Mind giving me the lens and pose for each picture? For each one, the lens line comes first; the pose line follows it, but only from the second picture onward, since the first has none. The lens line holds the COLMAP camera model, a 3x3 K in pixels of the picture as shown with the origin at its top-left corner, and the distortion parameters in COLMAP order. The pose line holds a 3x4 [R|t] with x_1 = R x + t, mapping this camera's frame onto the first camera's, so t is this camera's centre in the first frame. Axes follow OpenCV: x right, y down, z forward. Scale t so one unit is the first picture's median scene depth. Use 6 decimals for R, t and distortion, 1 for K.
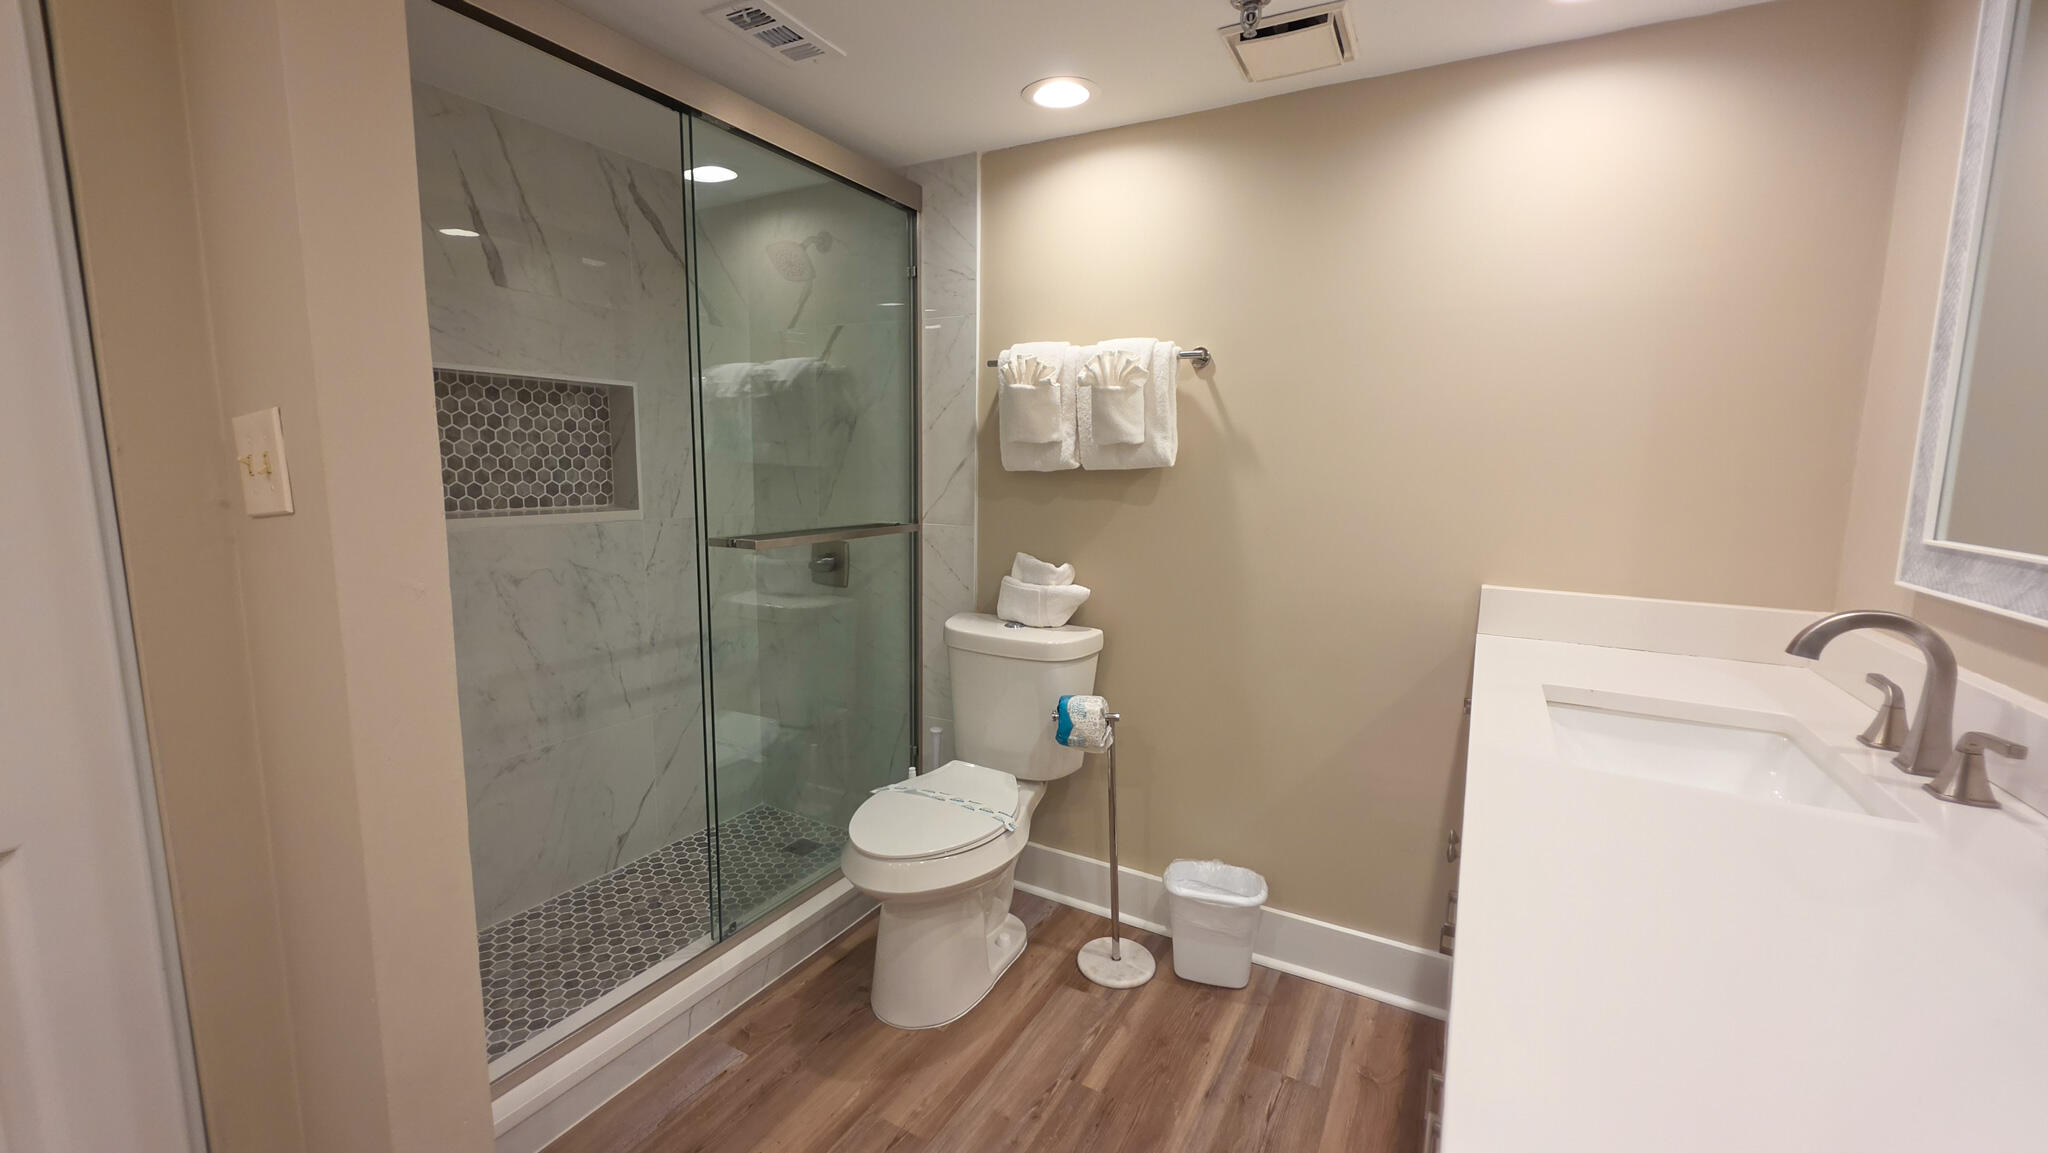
lens RADIAL K [[816.7, 0, 1024.0], [0, 816.7, 576.5], [0, 0, 1]] dist [0.000406, -0.000011]
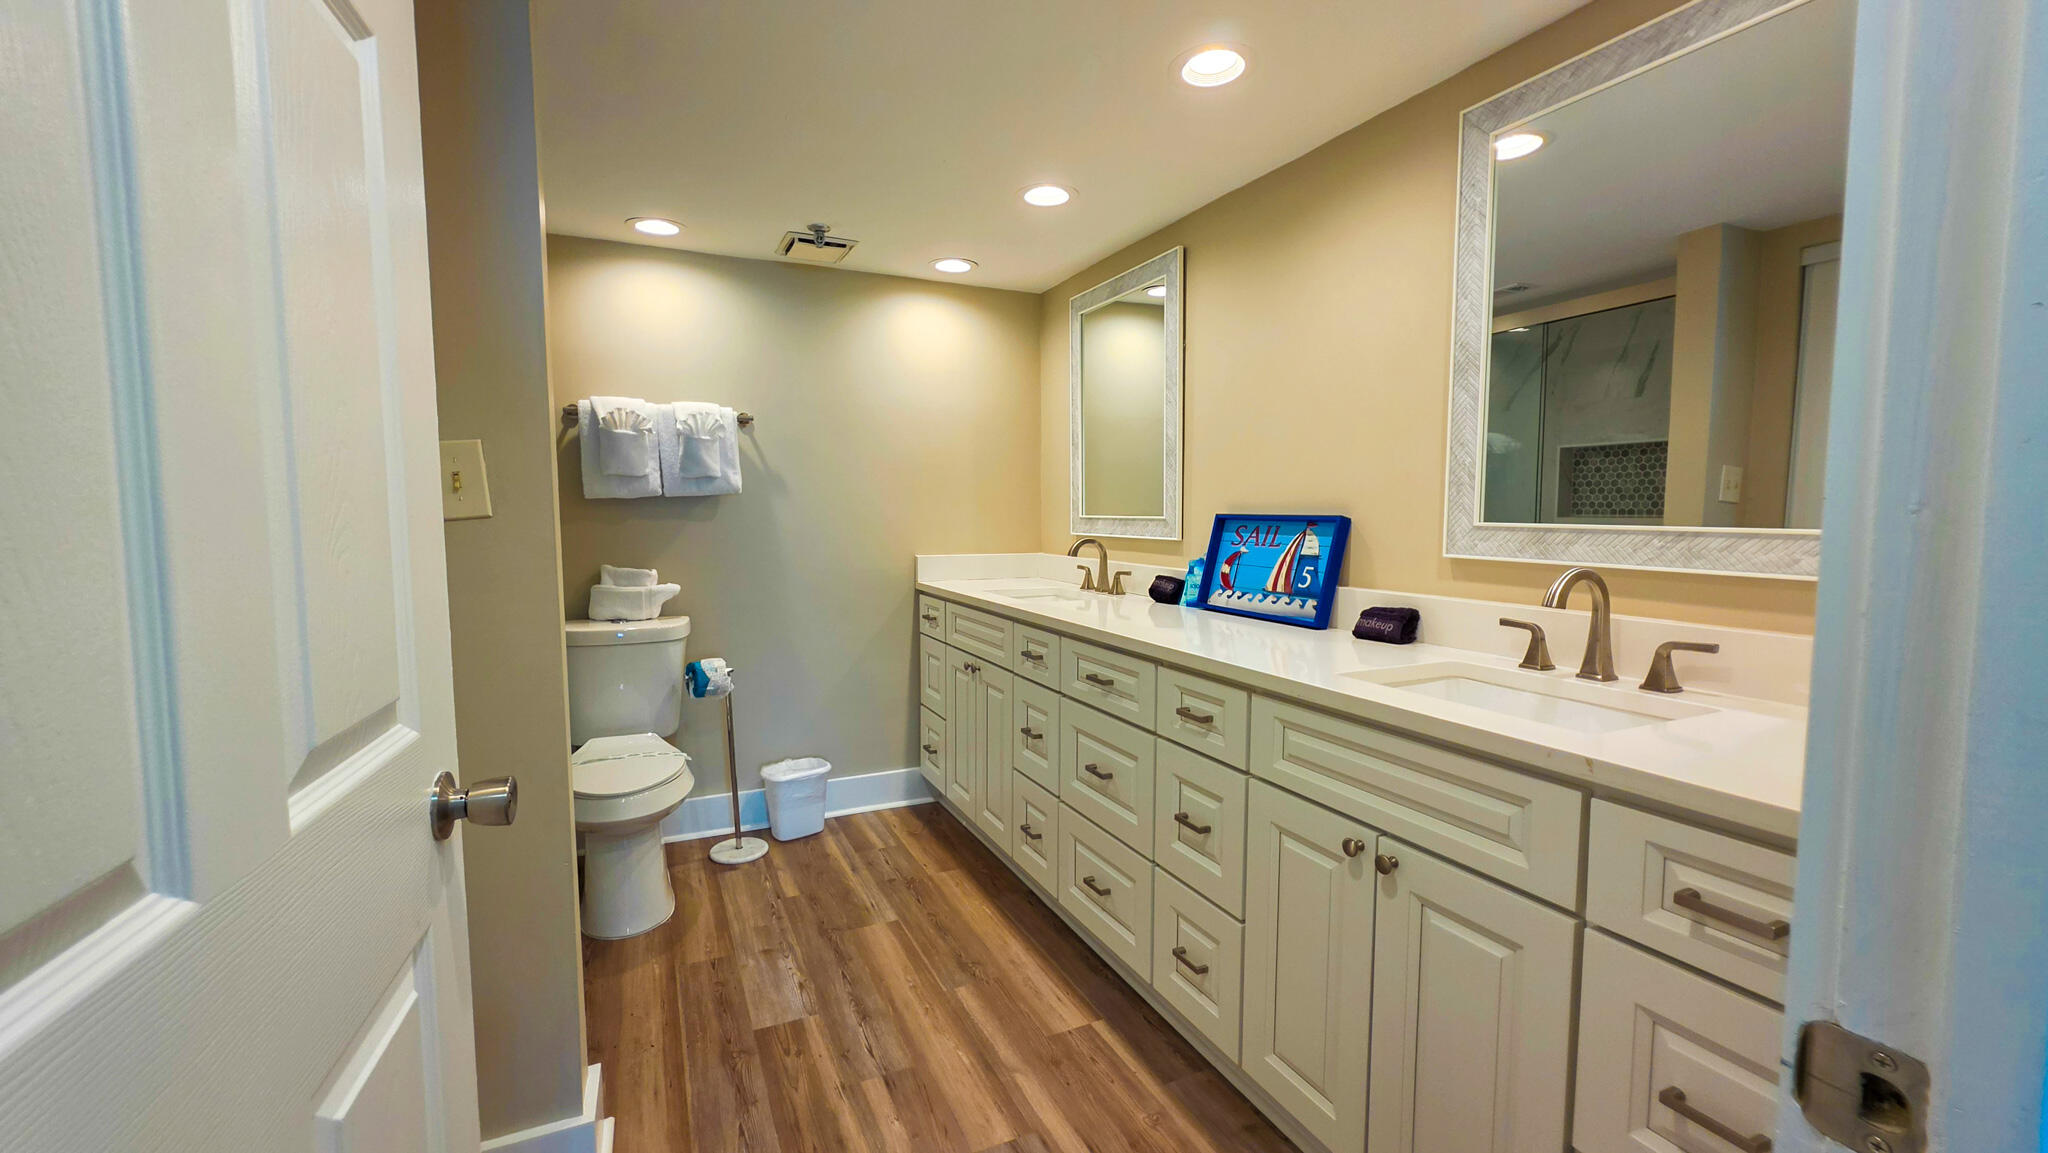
lens RADIAL K [[825.6, 0, 1017.8], [0, 825.6, 573.4], [0, 0, 1]] dist [-0.001618, -0.000151]
pose [[0.586602, -0.081878, 0.805726, -0.724805], [0.122480, 0.992402, 0.011678, 0.051138], [-0.800561, 0.091835, 0.592173, -0.254628]]
